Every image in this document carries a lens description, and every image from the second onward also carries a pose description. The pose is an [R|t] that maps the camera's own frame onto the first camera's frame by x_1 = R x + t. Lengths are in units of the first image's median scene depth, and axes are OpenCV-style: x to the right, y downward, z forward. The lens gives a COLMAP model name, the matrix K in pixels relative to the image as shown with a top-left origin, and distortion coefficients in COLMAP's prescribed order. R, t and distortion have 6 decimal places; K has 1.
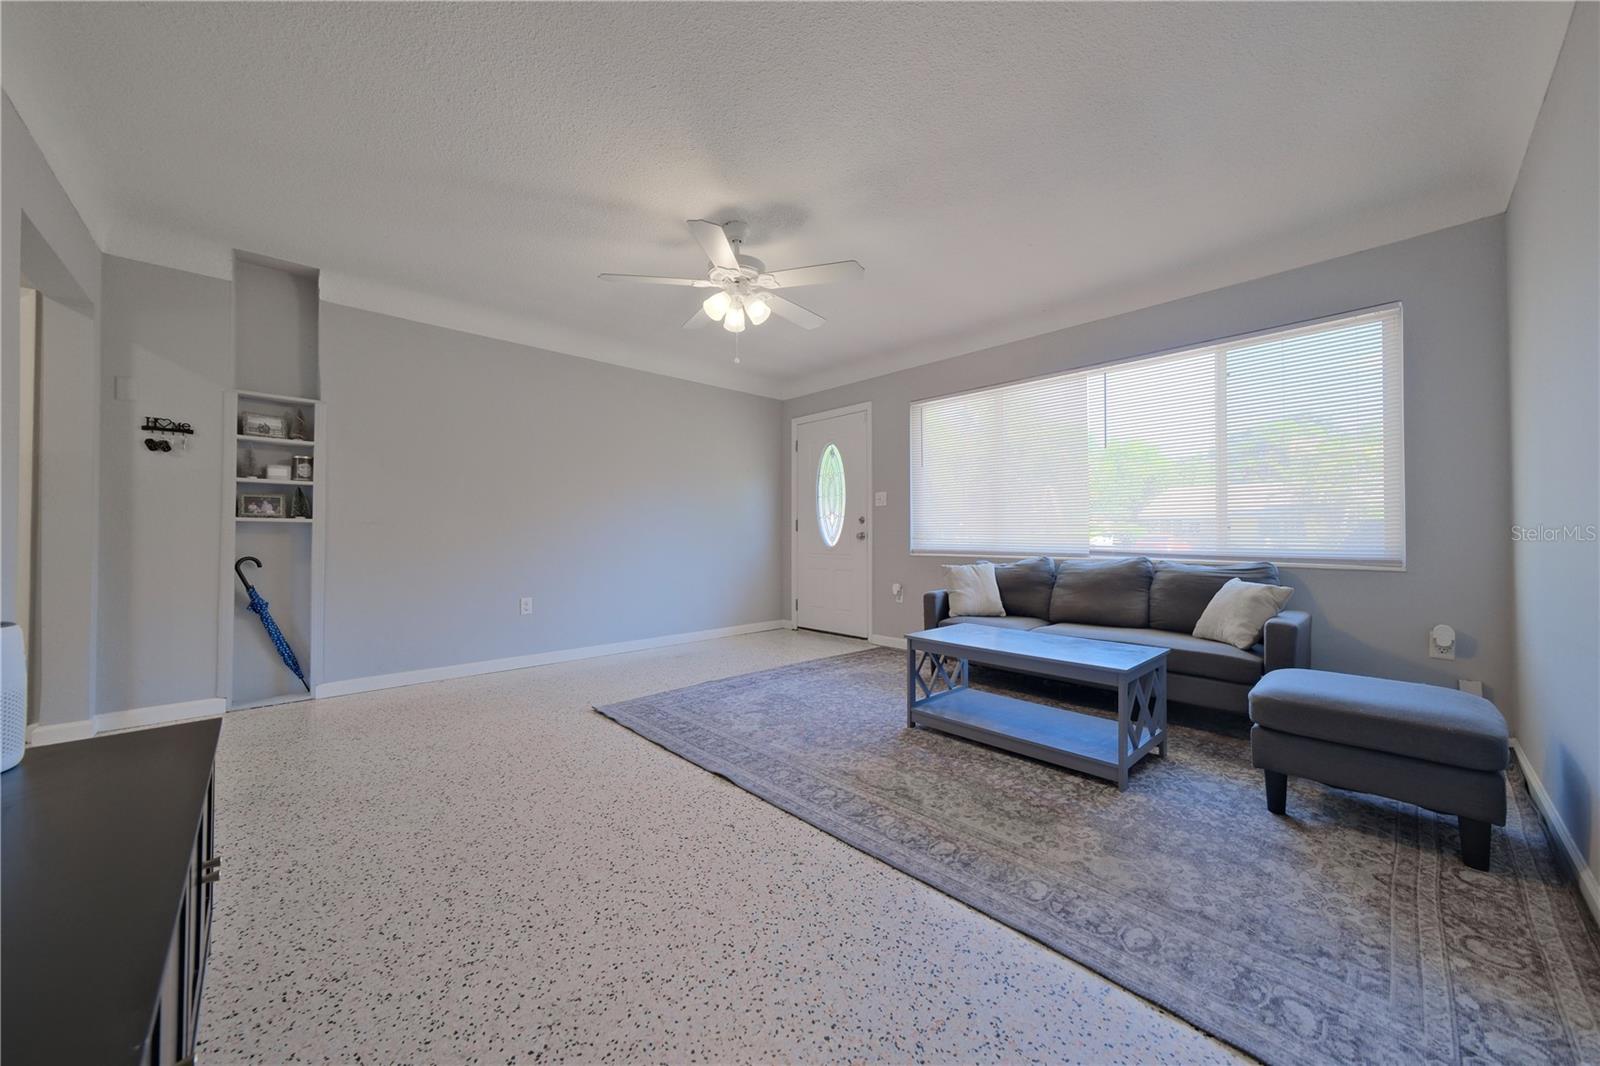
lens RADIAL K [[566.8, 0, 804.2], [0, 566.8, 529.9], [0, 0, 1]] dist [-0.010902, 0.006948]
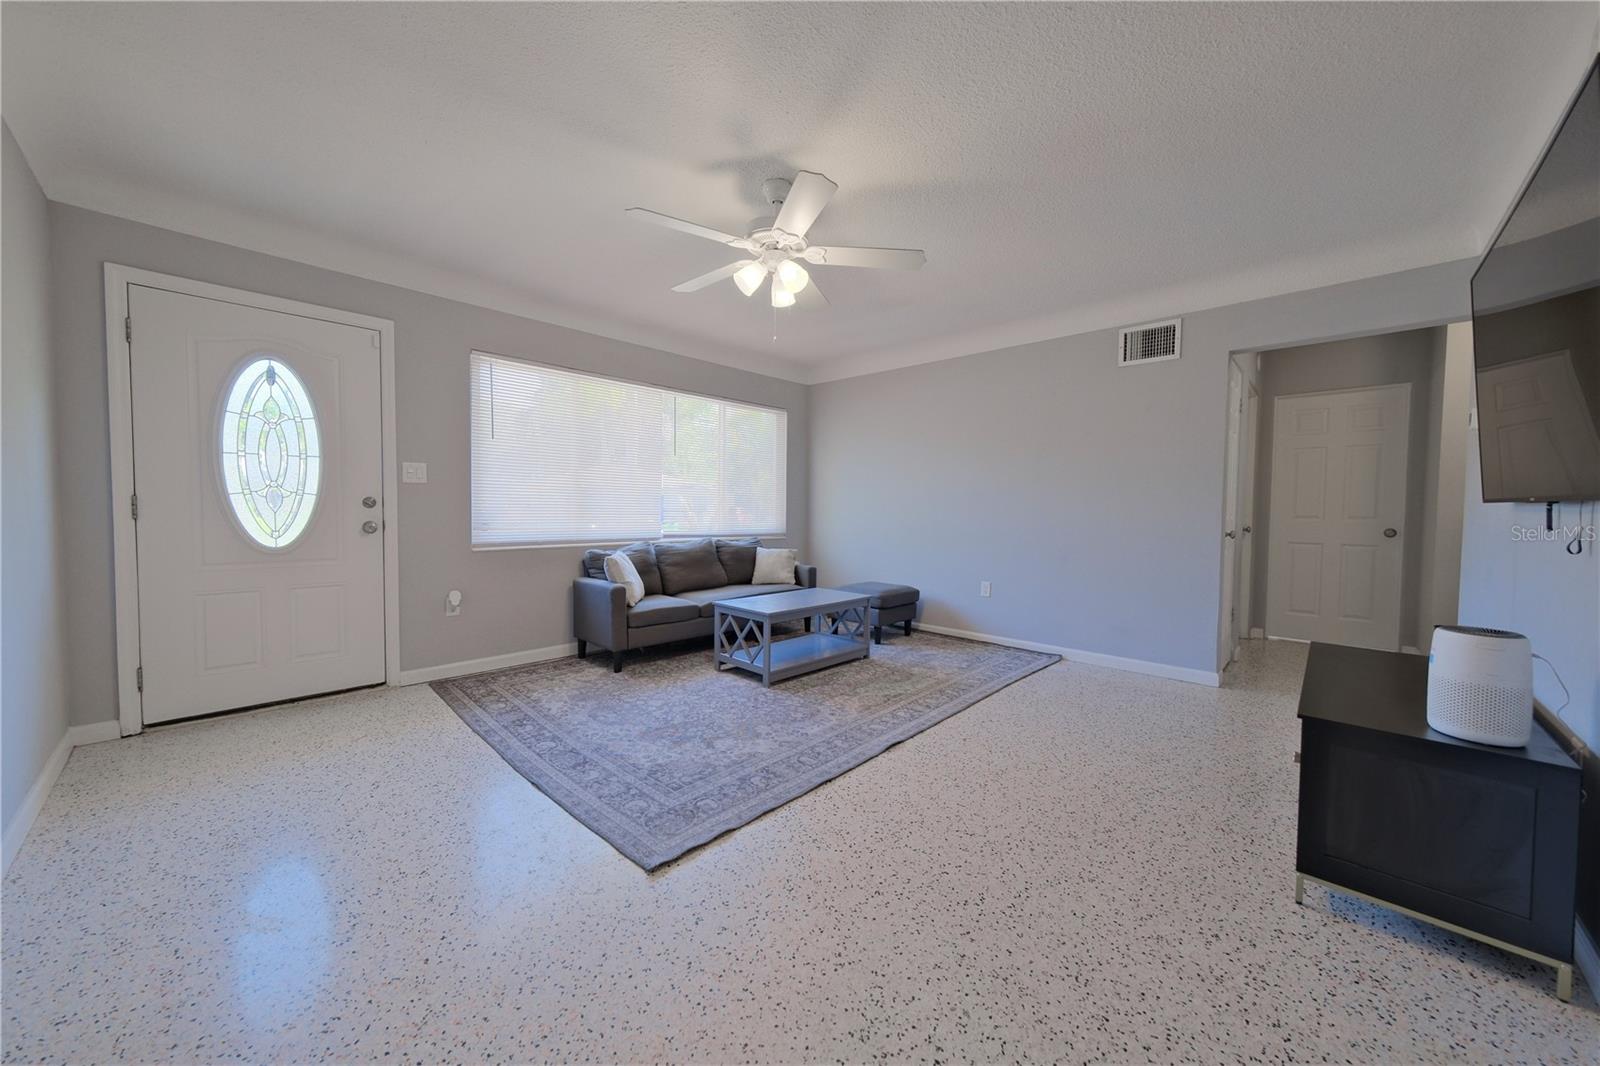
lens RADIAL K [[566.8, 0, 804.2], [0, 566.8, 529.9], [0, 0, 1]] dist [-0.010902, 0.006948]
pose [[-0.054009, -0.036704, 0.997866, -1.072408], [-0.020212, 0.999160, 0.035657, -0.036245], [-0.998336, -0.018243, -0.054706, 1.053469]]
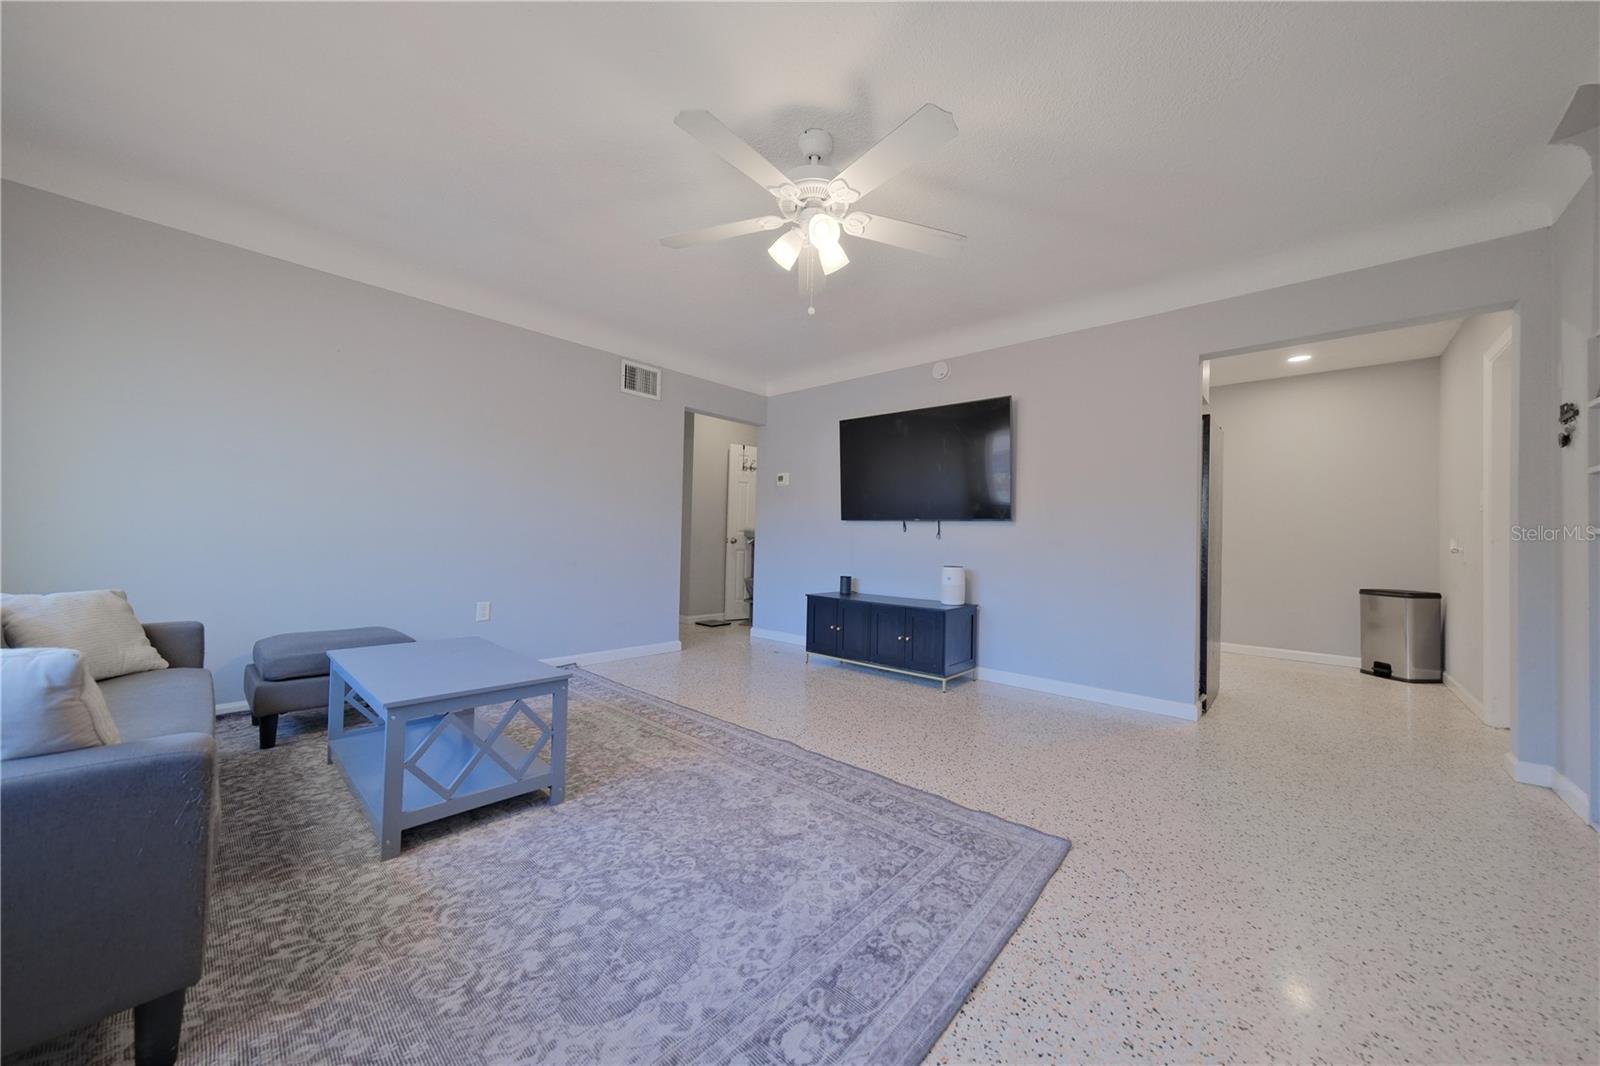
lens RADIAL K [[566.8, 0, 804.2], [0, 566.8, 529.9], [0, 0, 1]] dist [-0.010902, 0.006948]
pose [[-0.996570, -0.021708, -0.079854, -0.058752], [-0.019562, 0.999429, -0.027568, 0.017608], [0.080407, -0.025911, -0.996425, 1.849148]]
